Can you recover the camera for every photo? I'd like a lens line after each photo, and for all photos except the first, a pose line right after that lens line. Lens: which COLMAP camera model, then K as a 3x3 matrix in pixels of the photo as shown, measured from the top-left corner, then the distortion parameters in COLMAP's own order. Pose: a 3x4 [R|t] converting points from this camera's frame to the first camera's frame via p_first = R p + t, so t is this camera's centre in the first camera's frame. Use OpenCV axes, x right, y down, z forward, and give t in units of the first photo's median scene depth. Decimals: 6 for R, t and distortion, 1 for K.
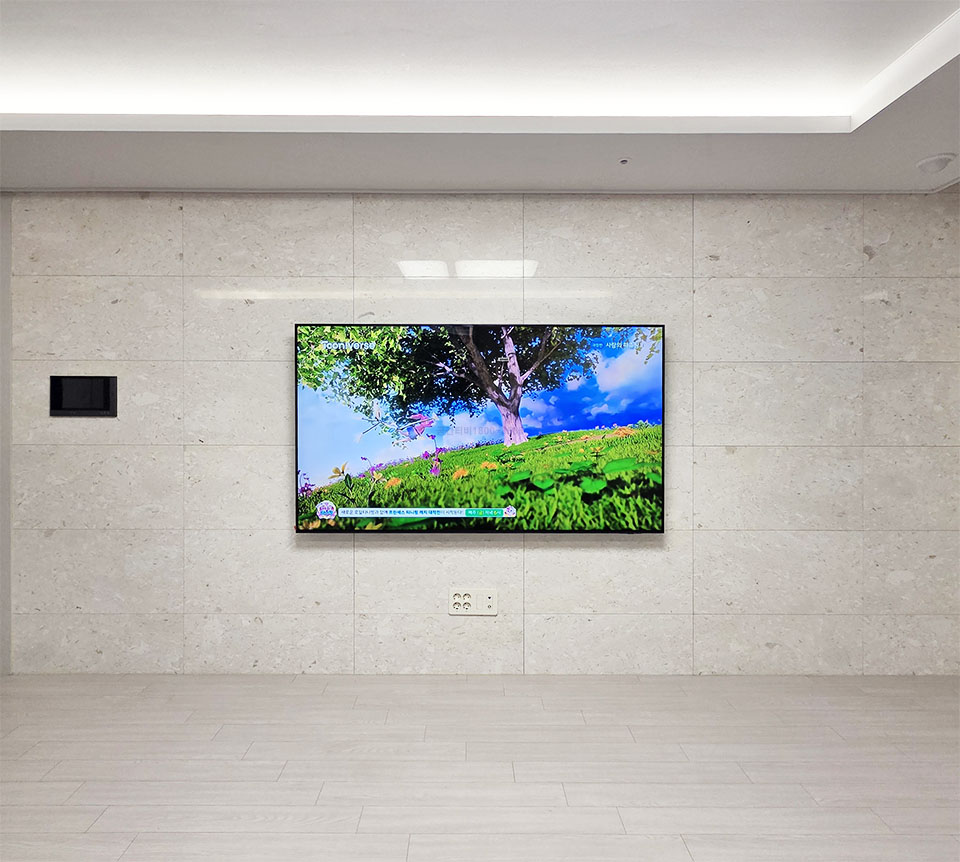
lens RADIAL K [[615.0, 0, 454.7], [0, 615.0, 406.9], [0, 0, 1]] dist [0.001393, -0.000196]
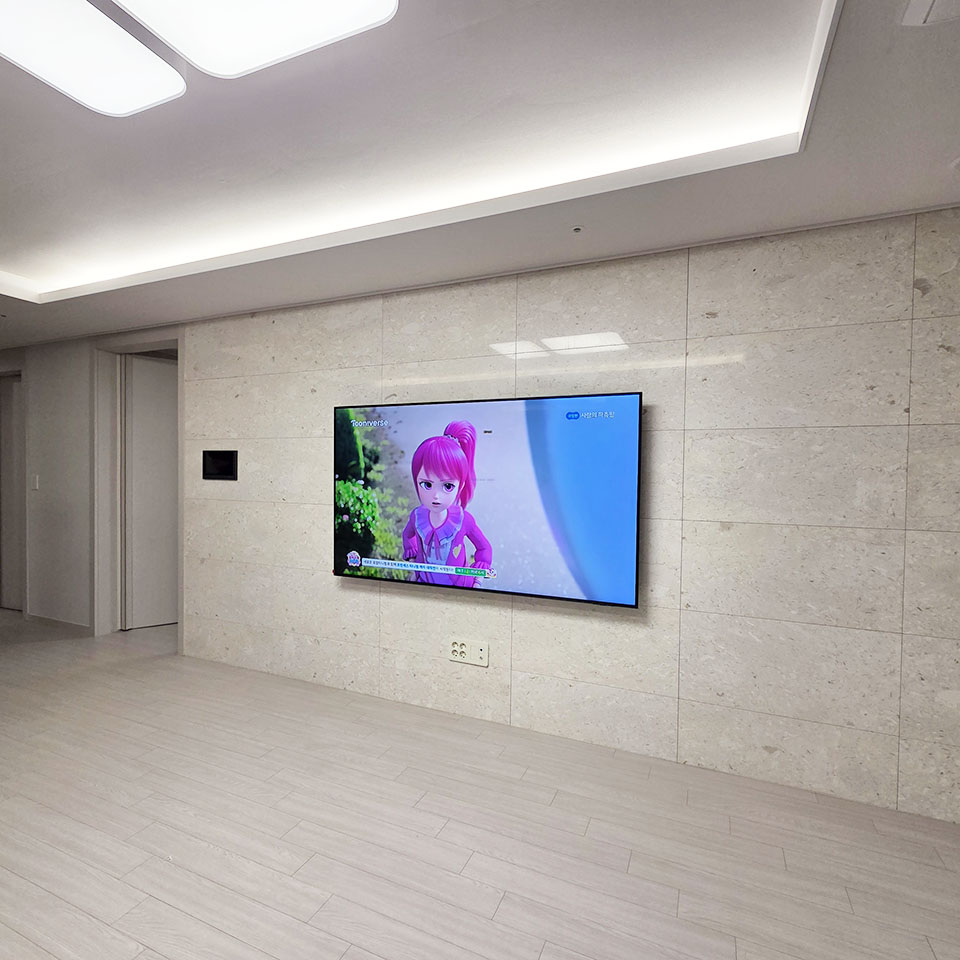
lens RADIAL K [[565.7, 0, 458.5], [0, 565.7, 487.1], [0, 0, 1]] dist [0.001238, 0.000389]
pose [[0.902085, 0.019807, -0.431103, 0.448009], [-0.011498, 0.999695, 0.021872, -0.001469], [0.431405, -0.014774, 0.902038, 0.077606]]
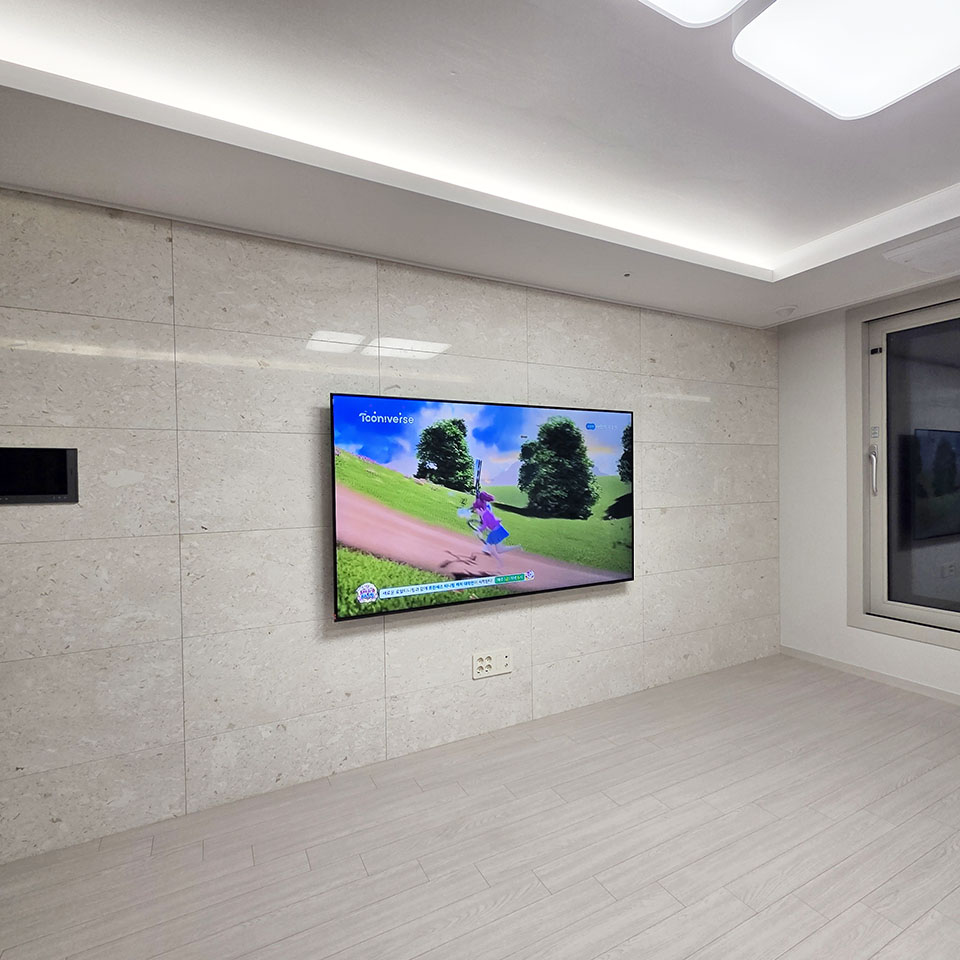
lens RADIAL K [[581.4, 0, 480.0], [0, 581.4, 480.0], [0, 0, 1]] dist [-0.000638, 0.001745]
pose [[0.862219, -0.017027, 0.506249, -0.495575], [0.011614, 0.999837, 0.013849, -0.015802], [-0.506402, -0.006062, 0.862276, 0.142838]]
